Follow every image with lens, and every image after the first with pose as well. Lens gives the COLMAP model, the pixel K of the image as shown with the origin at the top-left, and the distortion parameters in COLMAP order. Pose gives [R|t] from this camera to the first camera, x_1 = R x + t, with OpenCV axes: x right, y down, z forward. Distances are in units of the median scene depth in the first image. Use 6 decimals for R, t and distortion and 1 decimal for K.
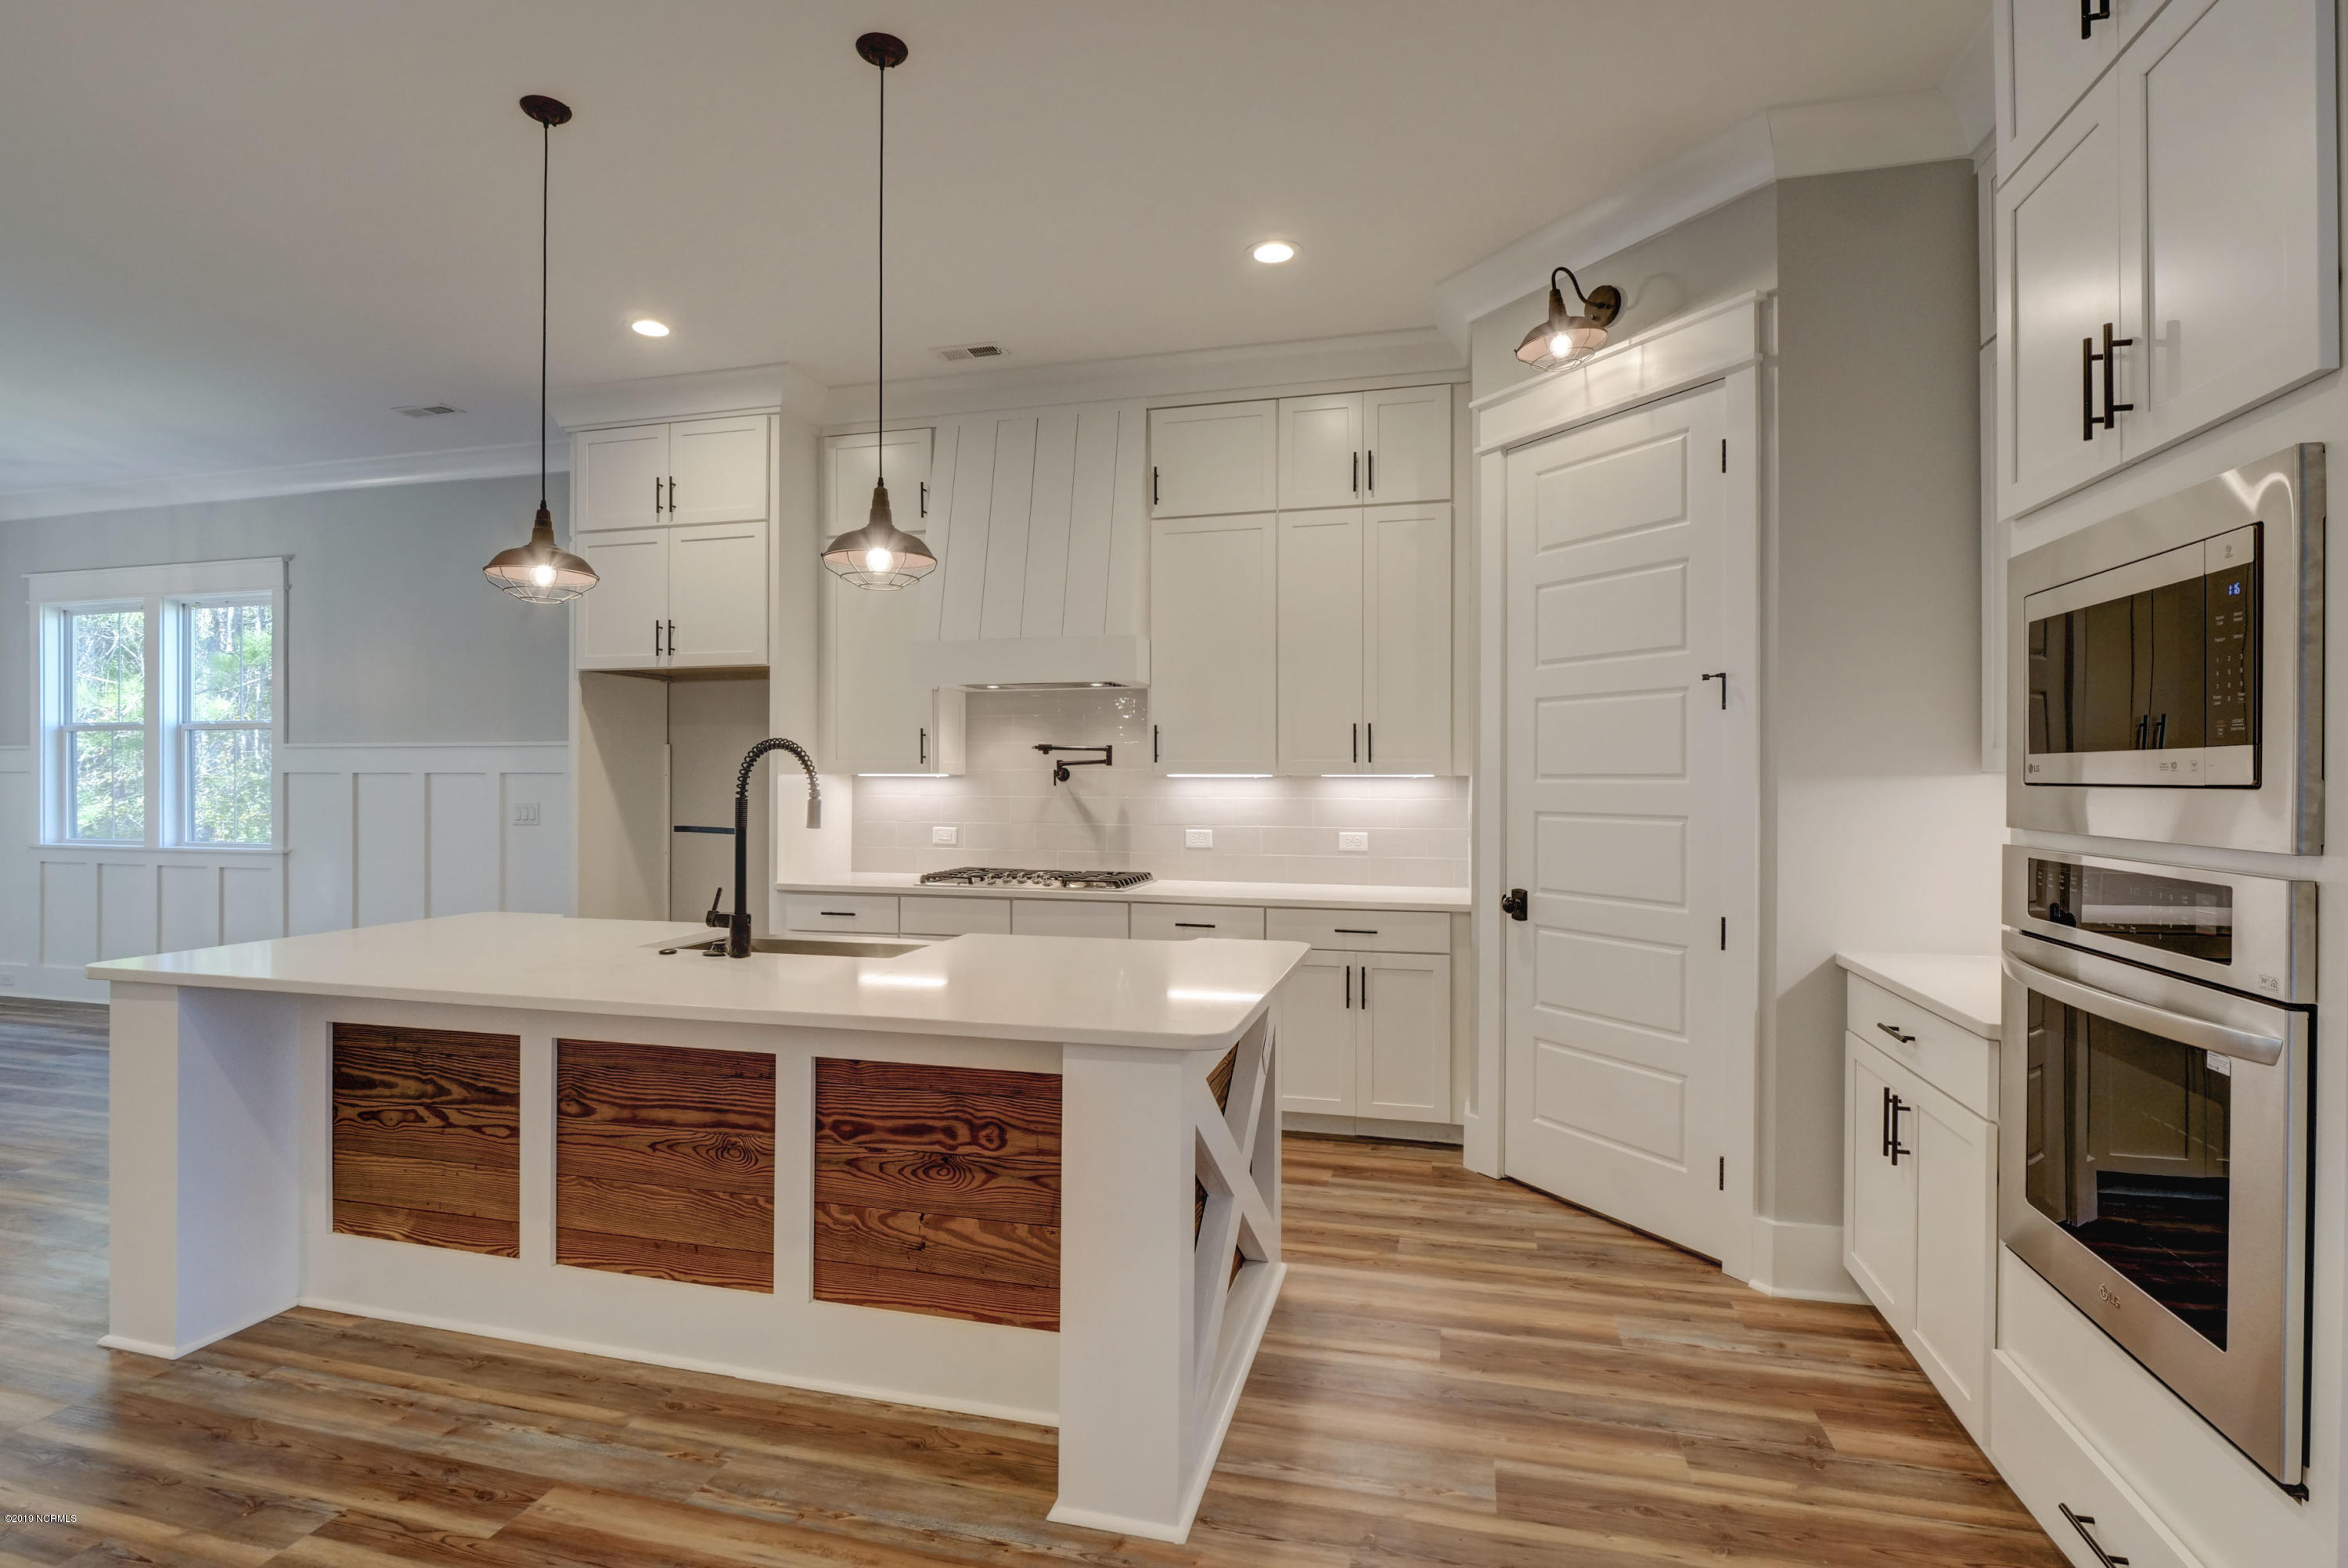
lens RADIAL K [[1148.3, 0, 1155.8], [0, 1148.3, 775.9], [0, 0, 1]] dist [-0.017934, 0.002641]
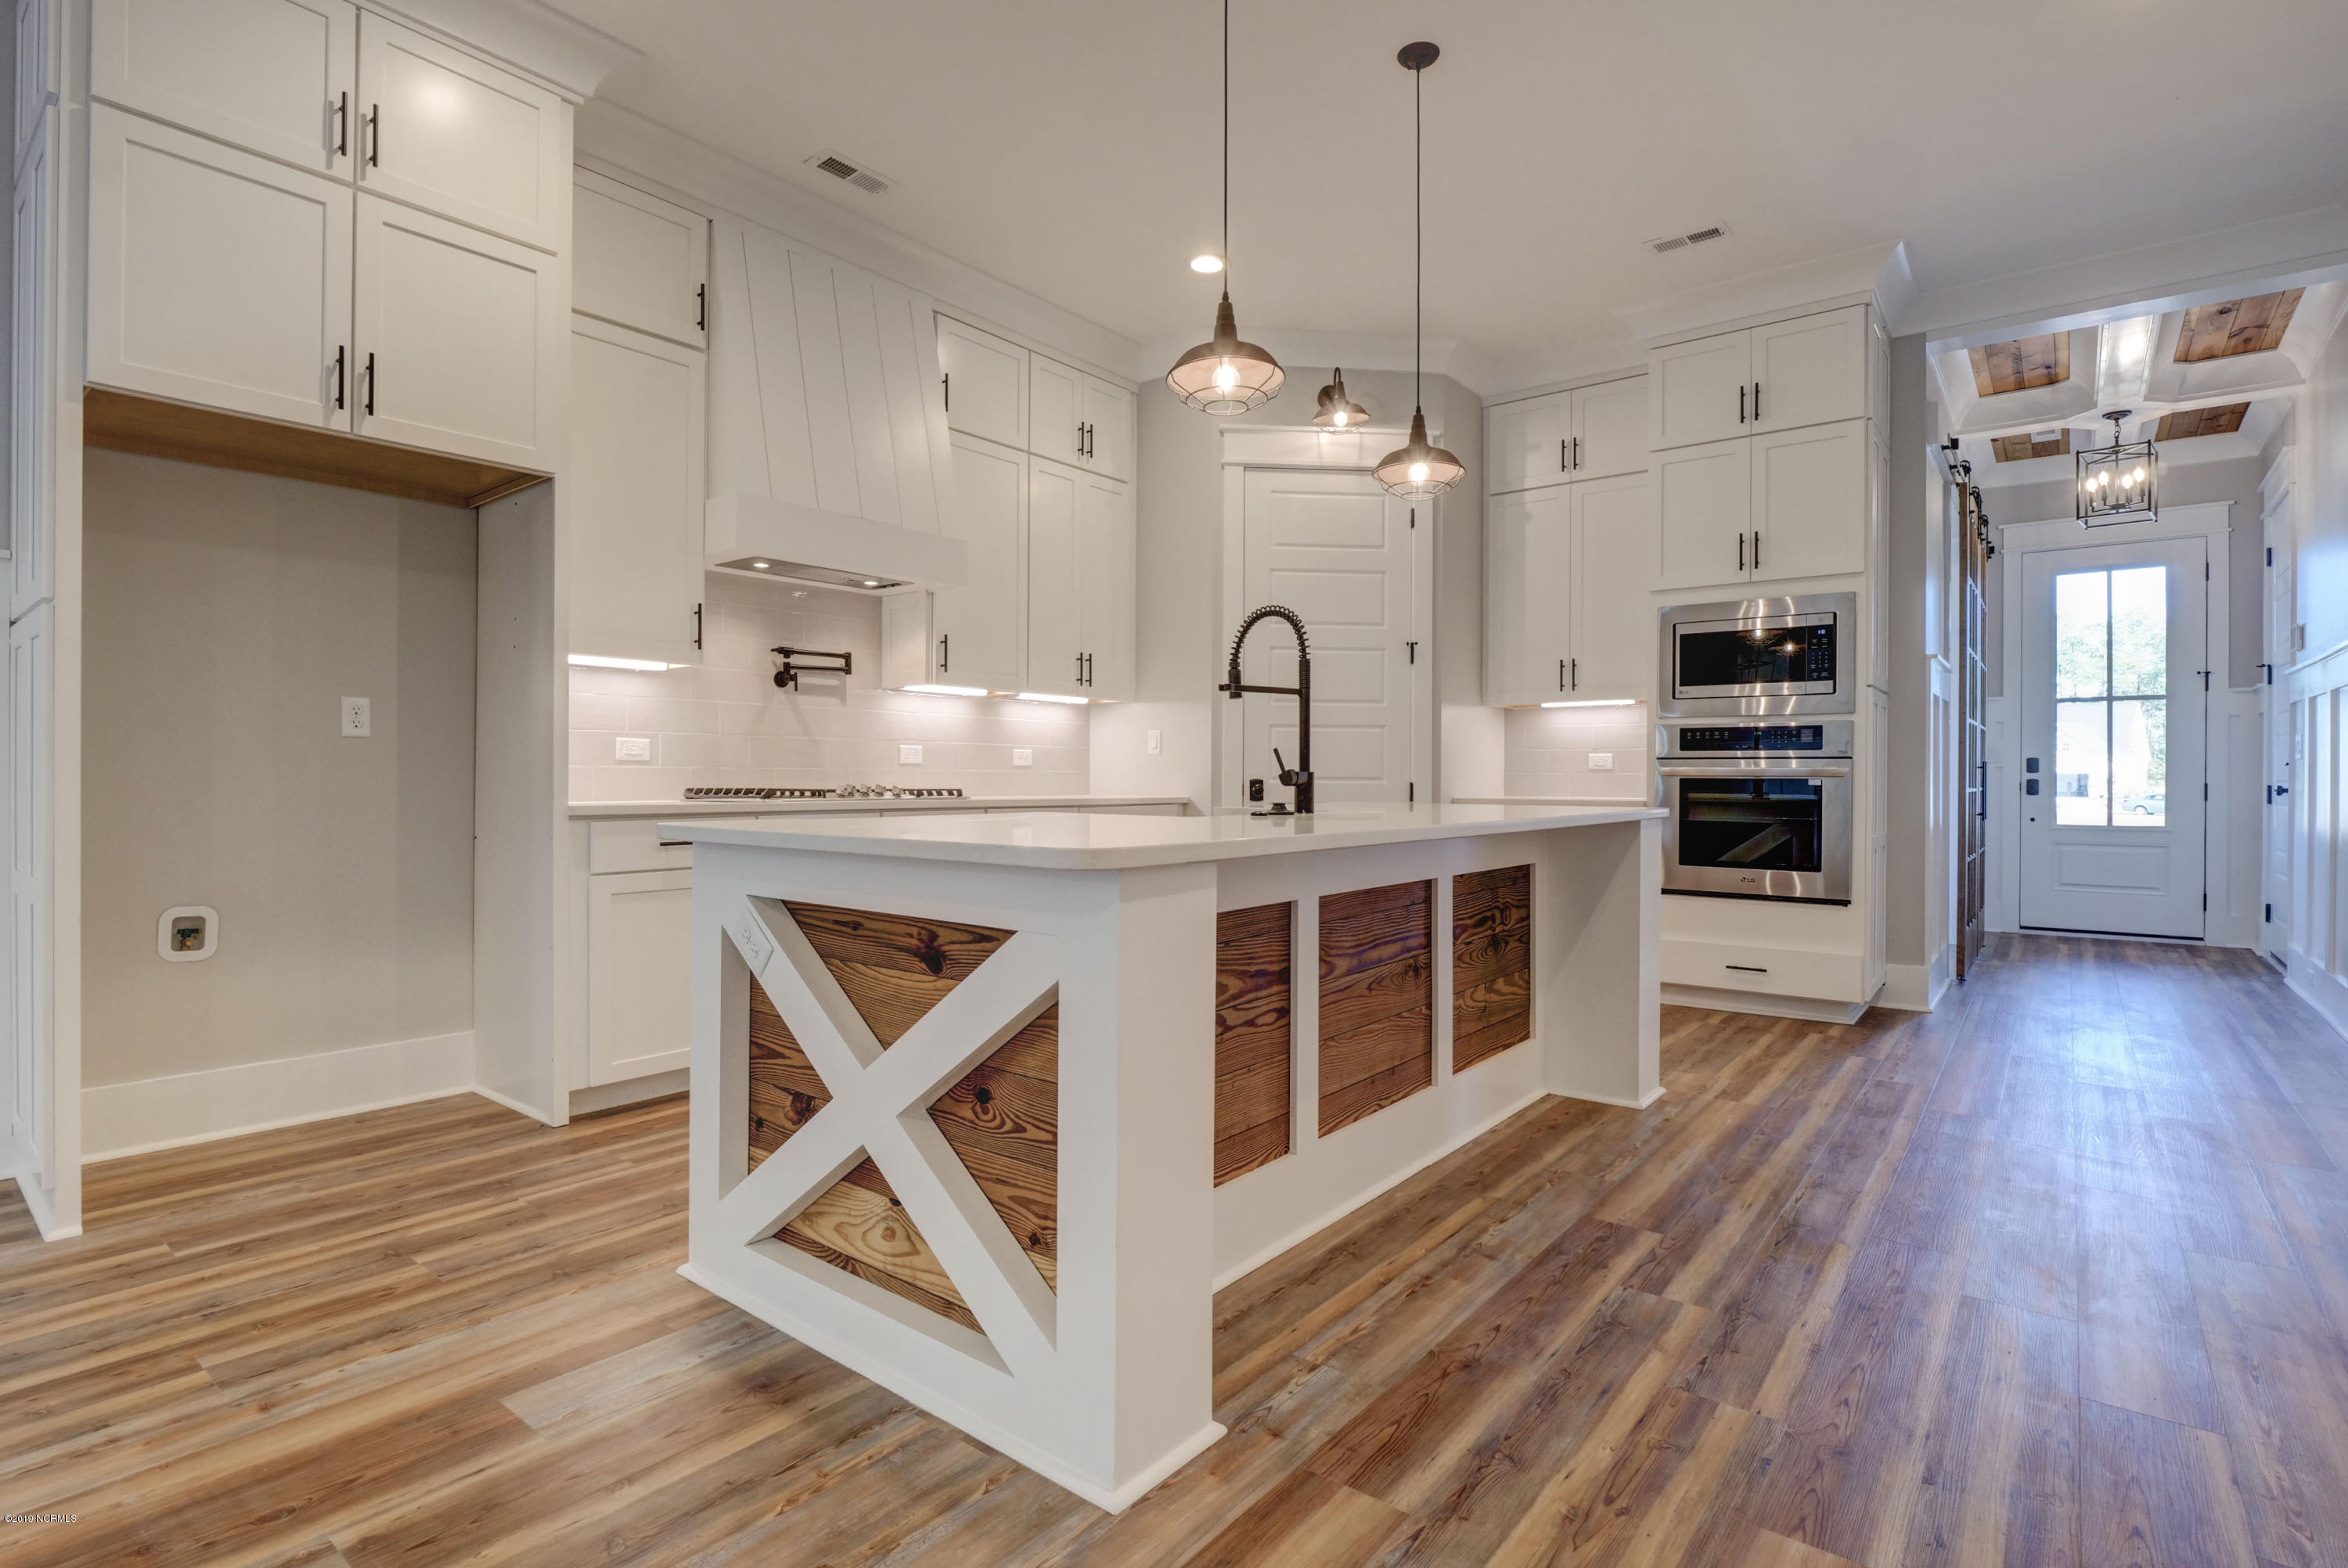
lens RADIAL K [[1148.3, 0, 1167.7], [0, 1148.3, 779.4], [0, 0, 1]] dist [-0.017934, 0.002641]
pose [[0.397063, -0.000524, 0.917791, -1.445863], [-0.004504, 0.999987, 0.002520, 0.133613], [-0.917780, -0.005134, 0.397056, 0.749734]]
